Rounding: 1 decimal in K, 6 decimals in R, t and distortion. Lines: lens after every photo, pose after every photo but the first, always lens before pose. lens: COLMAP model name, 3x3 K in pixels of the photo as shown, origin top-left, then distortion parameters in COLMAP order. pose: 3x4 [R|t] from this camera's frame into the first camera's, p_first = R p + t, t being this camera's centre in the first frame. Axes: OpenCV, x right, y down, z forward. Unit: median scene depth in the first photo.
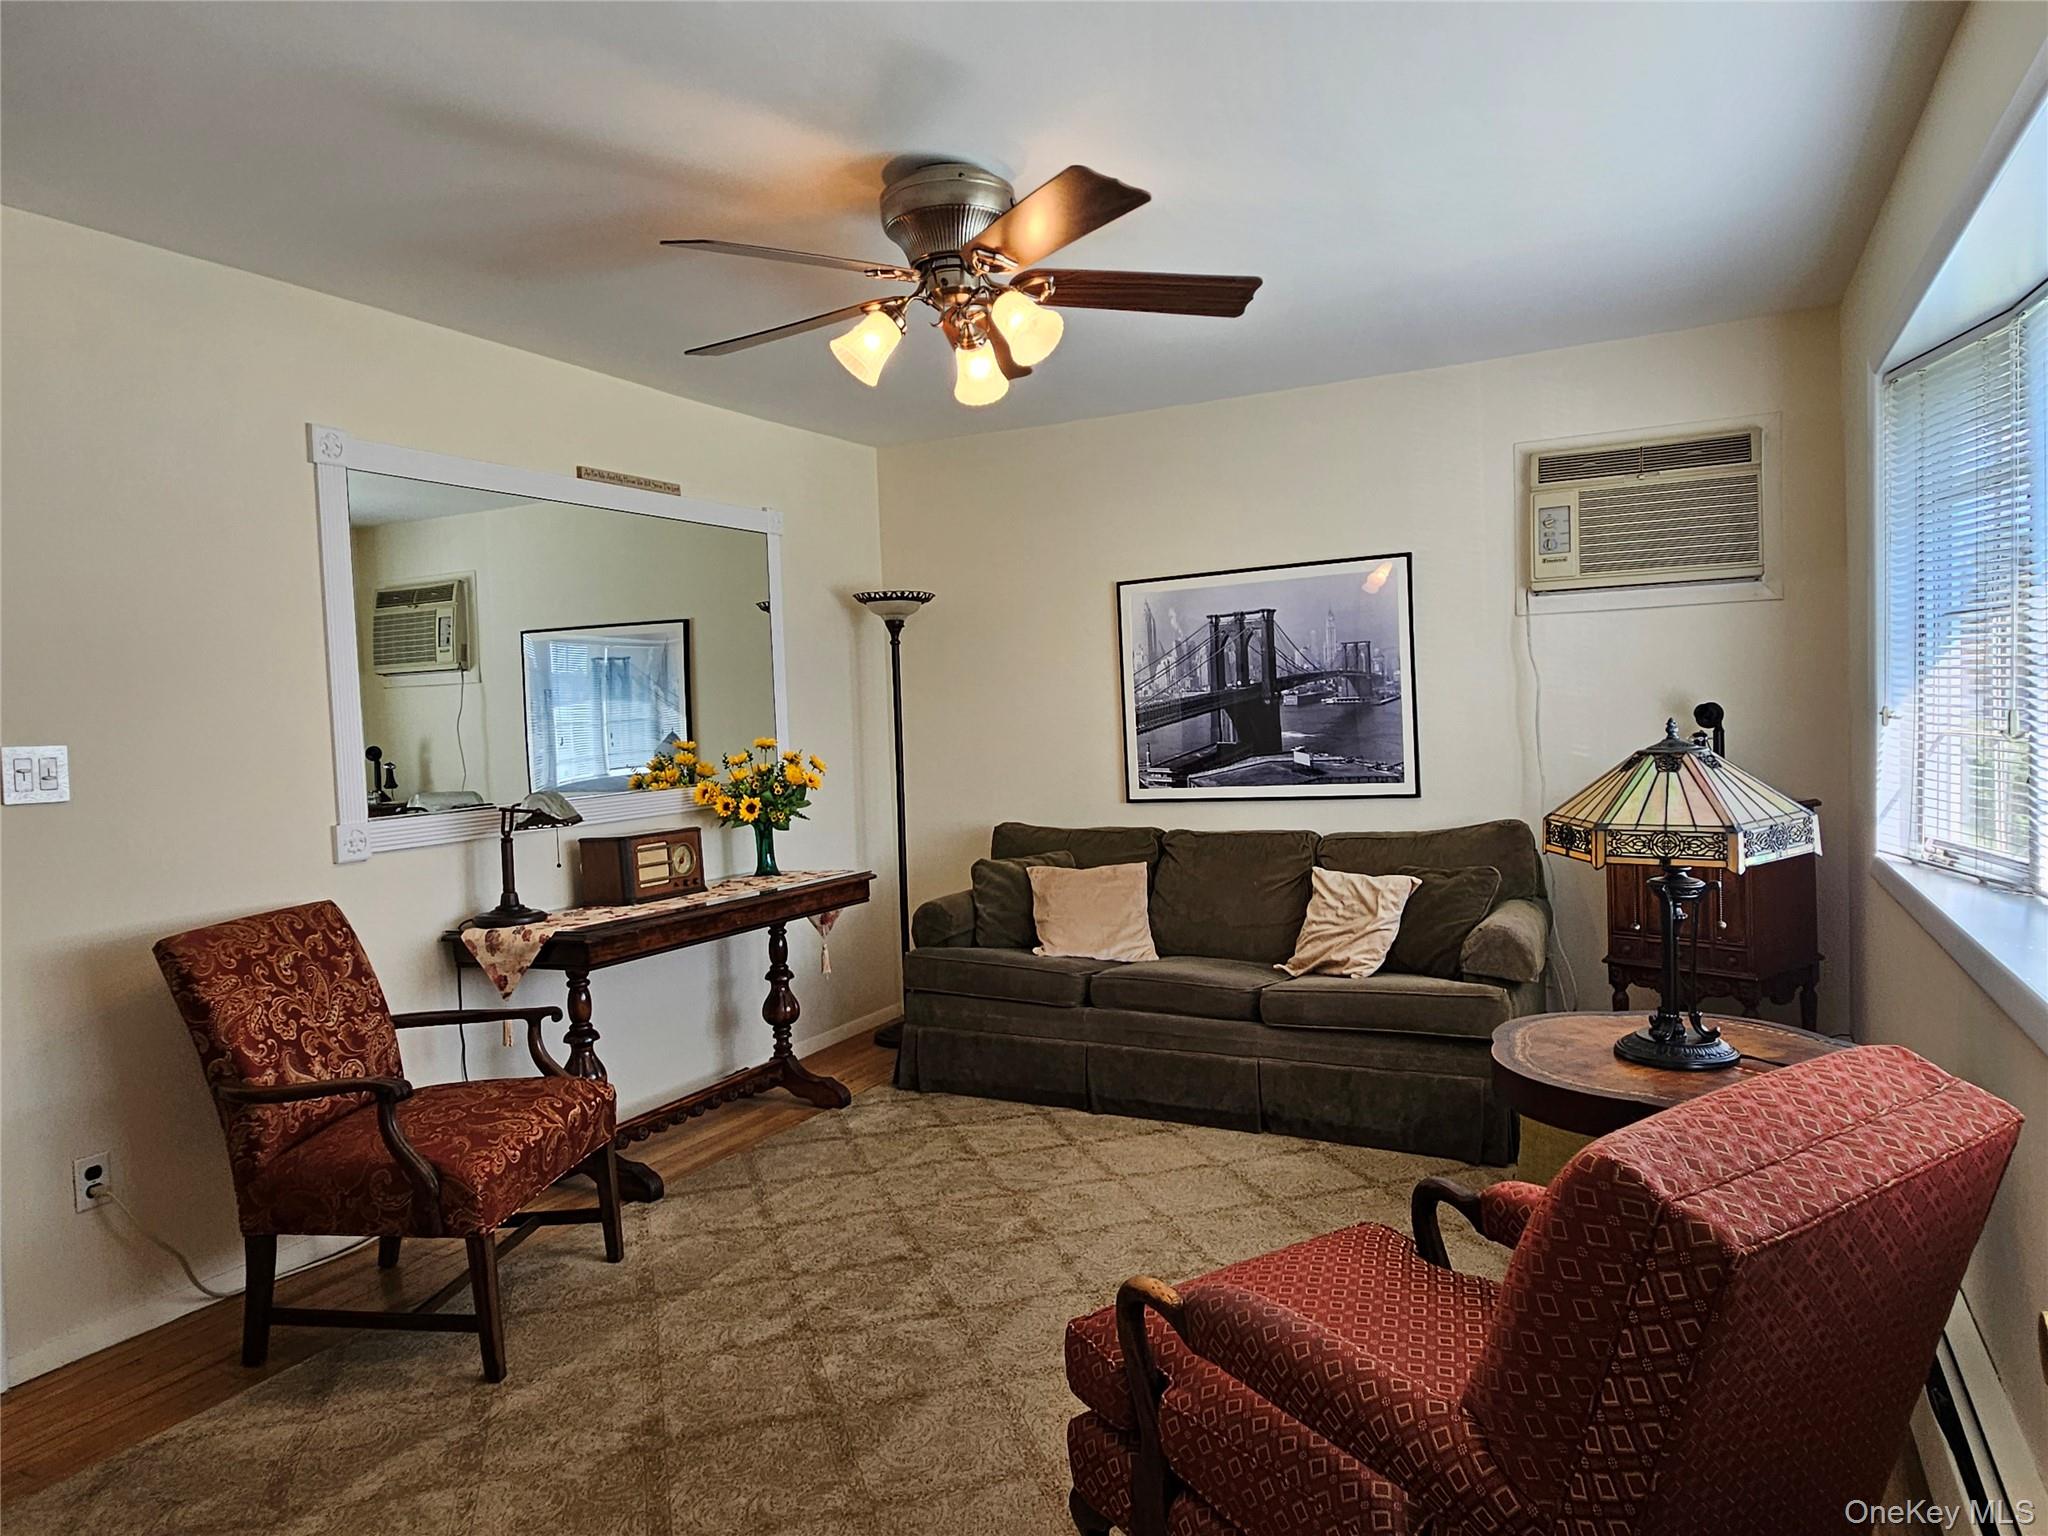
lens RADIAL K [[1304.2, 0, 1019.3], [0, 1304.2, 760.0], [0, 0, 1]] dist [-0.003438, -0.000897]
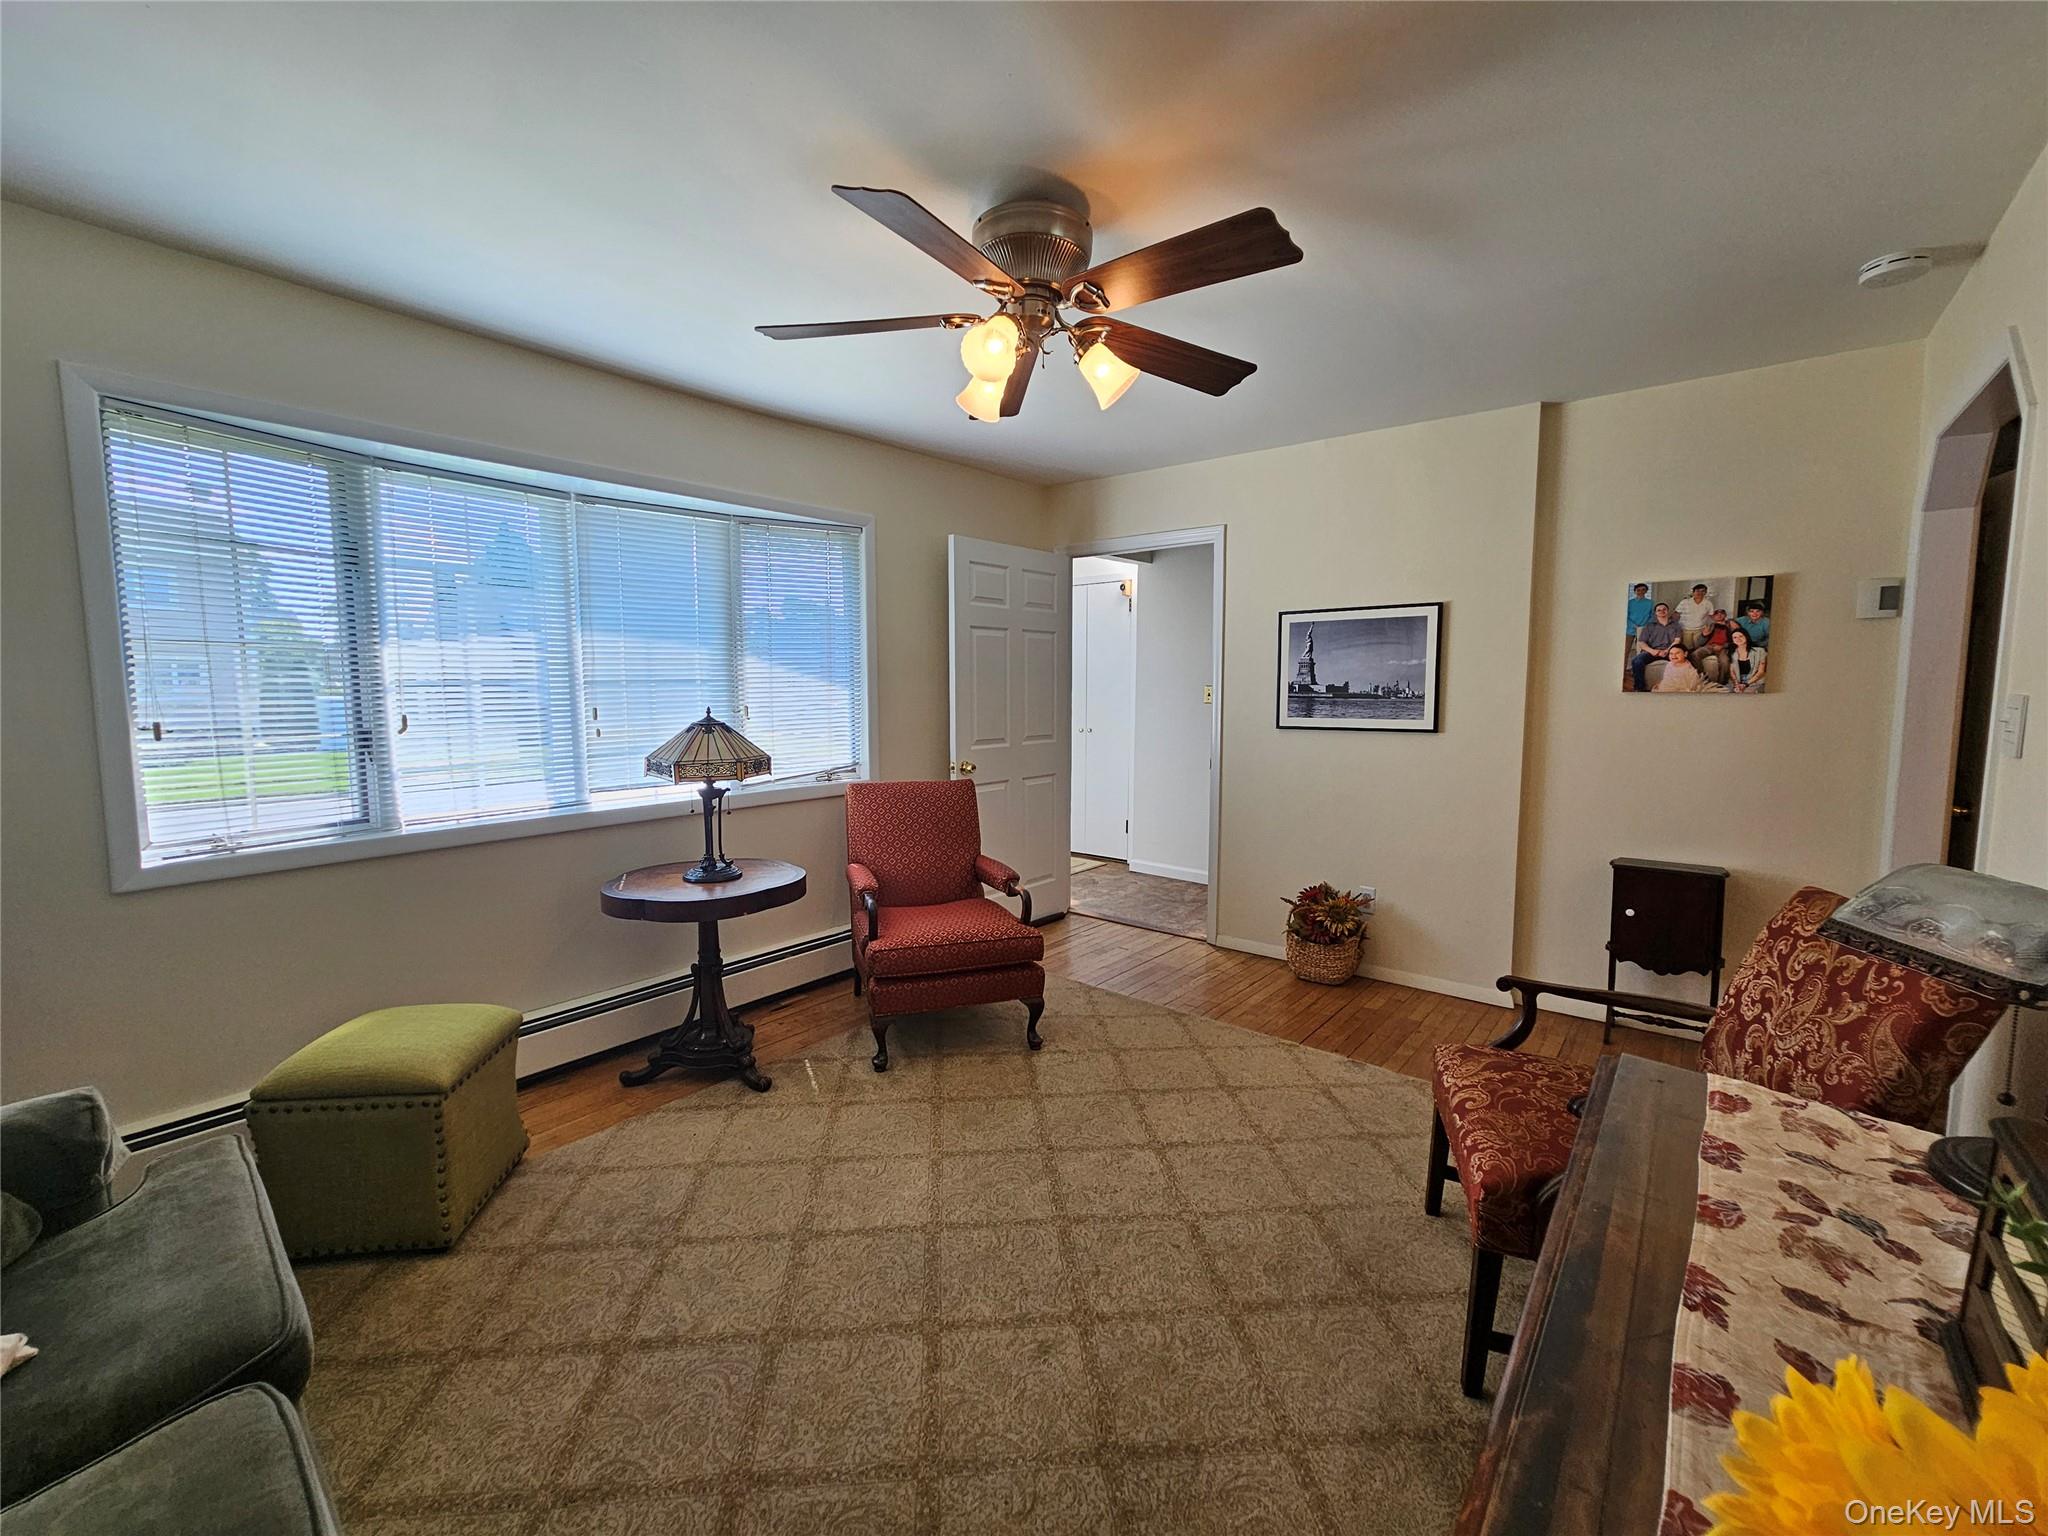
lens RADIAL K [[827.2, 0, 1024.0], [0, 827.2, 768.0], [0, 0, 1]] dist [-0.000394, -0.000045]
pose [[-0.975835, 0.018827, 0.217696, -0.189606], [0.049159, 0.989657, 0.134771, -0.071063], [-0.212906, 0.142216, -0.966667, 1.703662]]
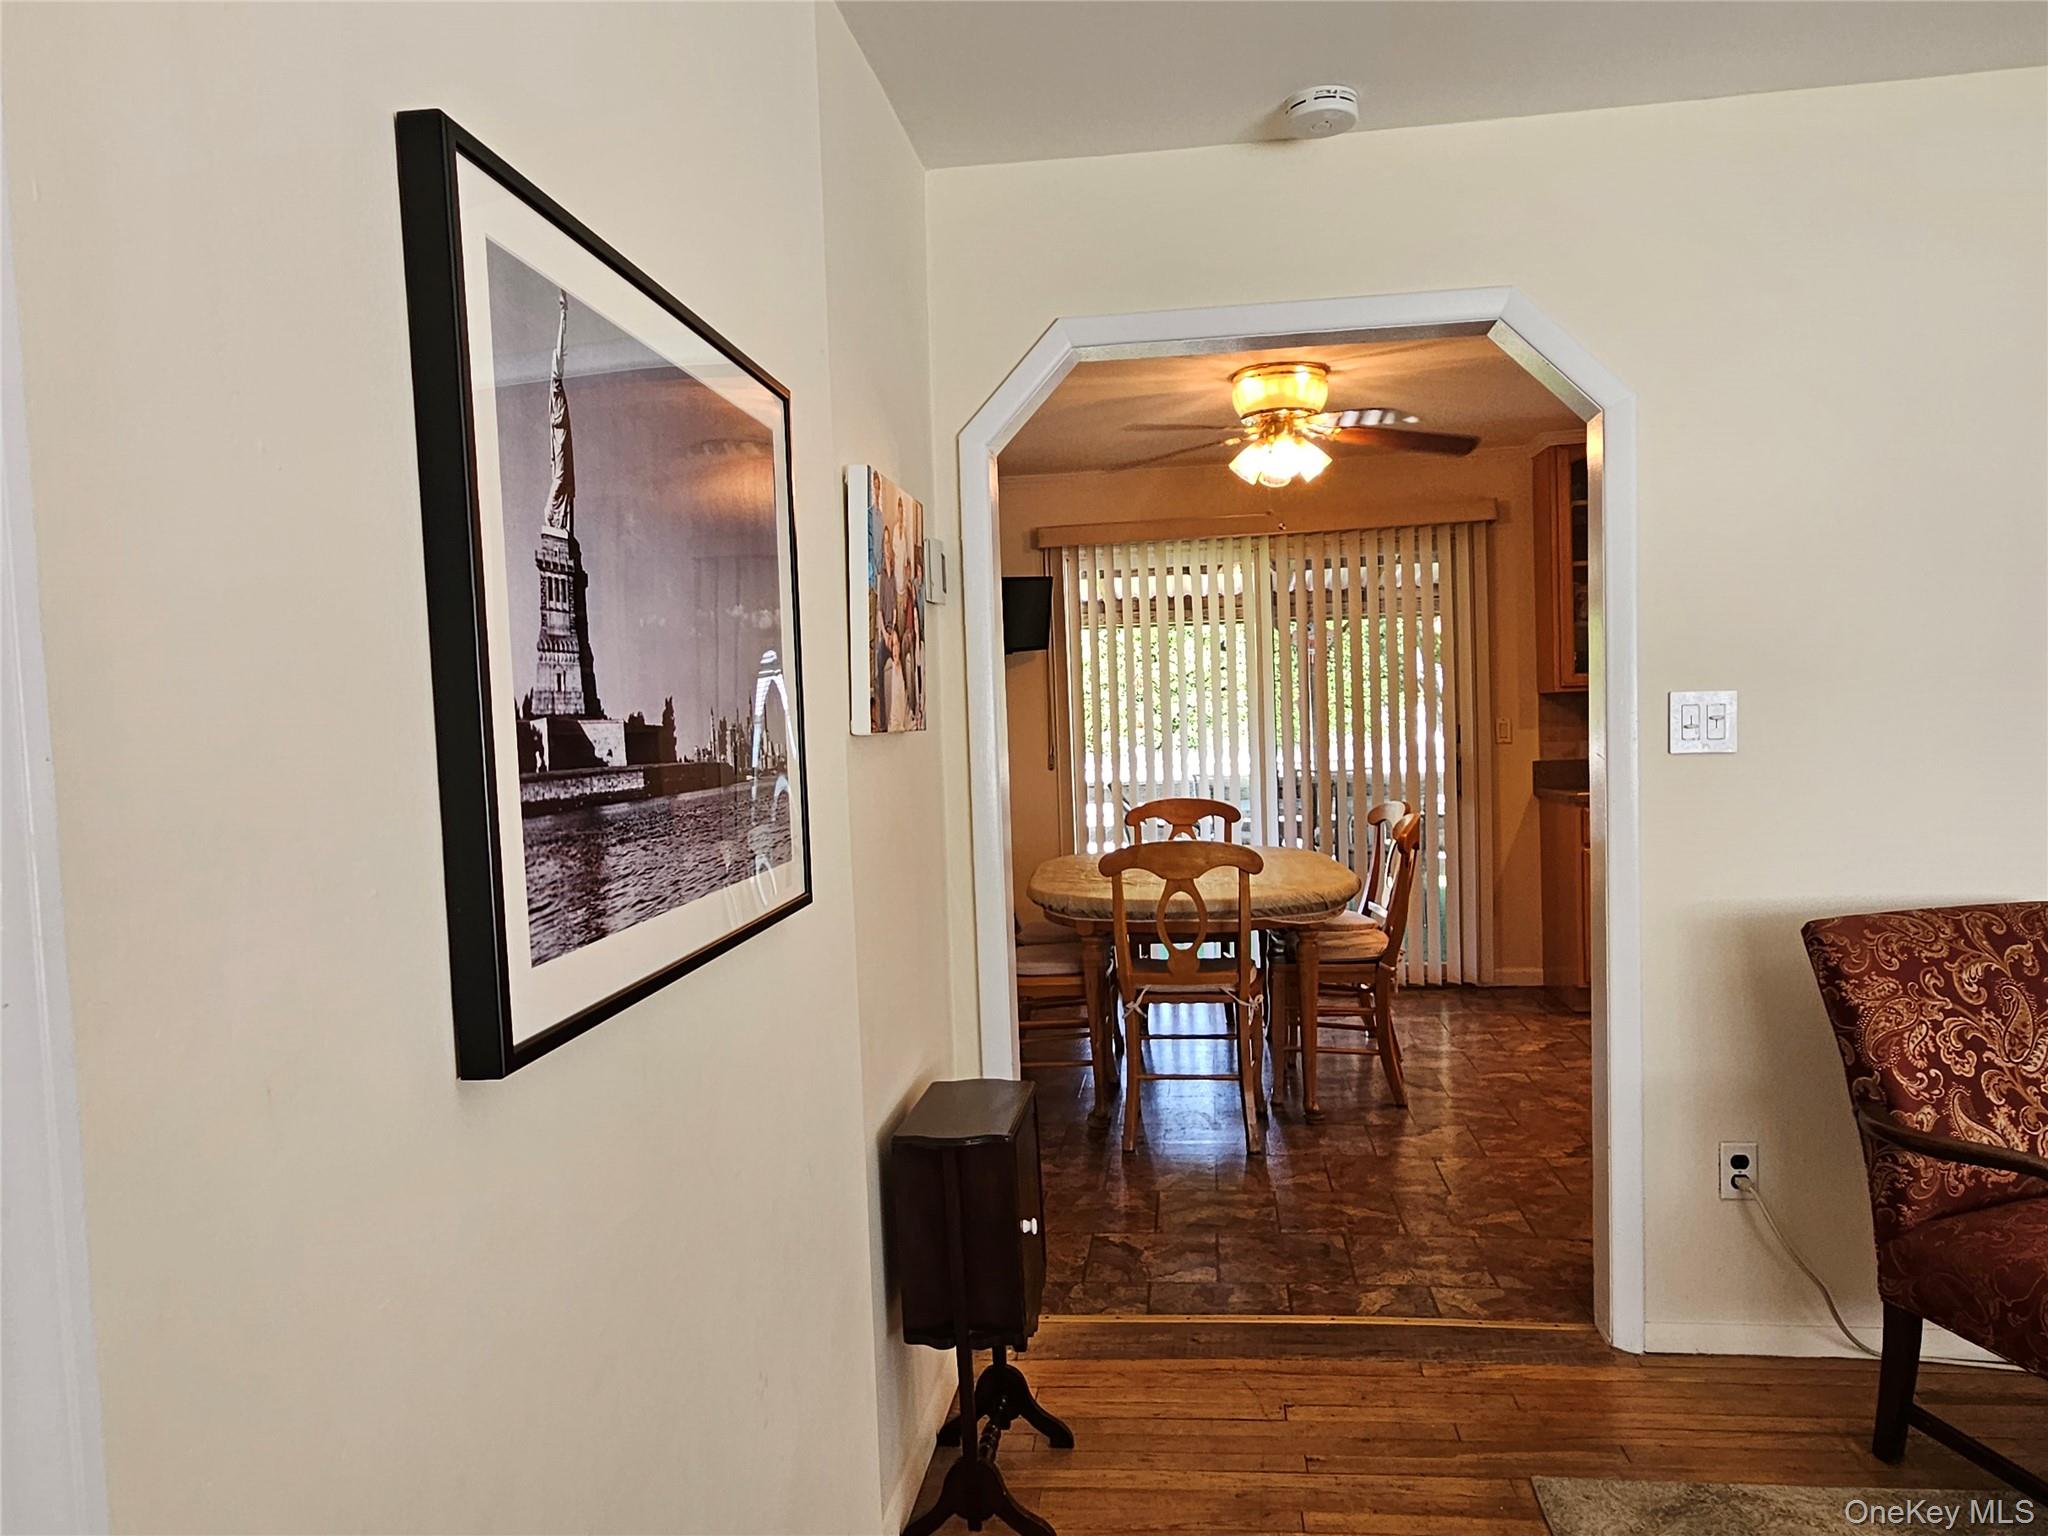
lens RADIAL K [[1370.3, 0, 1024.0], [0, 1370.3, 768.0], [0, 0, 1]] dist [-0.006922, -0.002404]
pose [[0.330721, 0.062829, -0.941635, 0.004692], [-0.015068, 0.998006, 0.061298, -0.008280], [0.943608, -0.006084, 0.331009, 0.214653]]
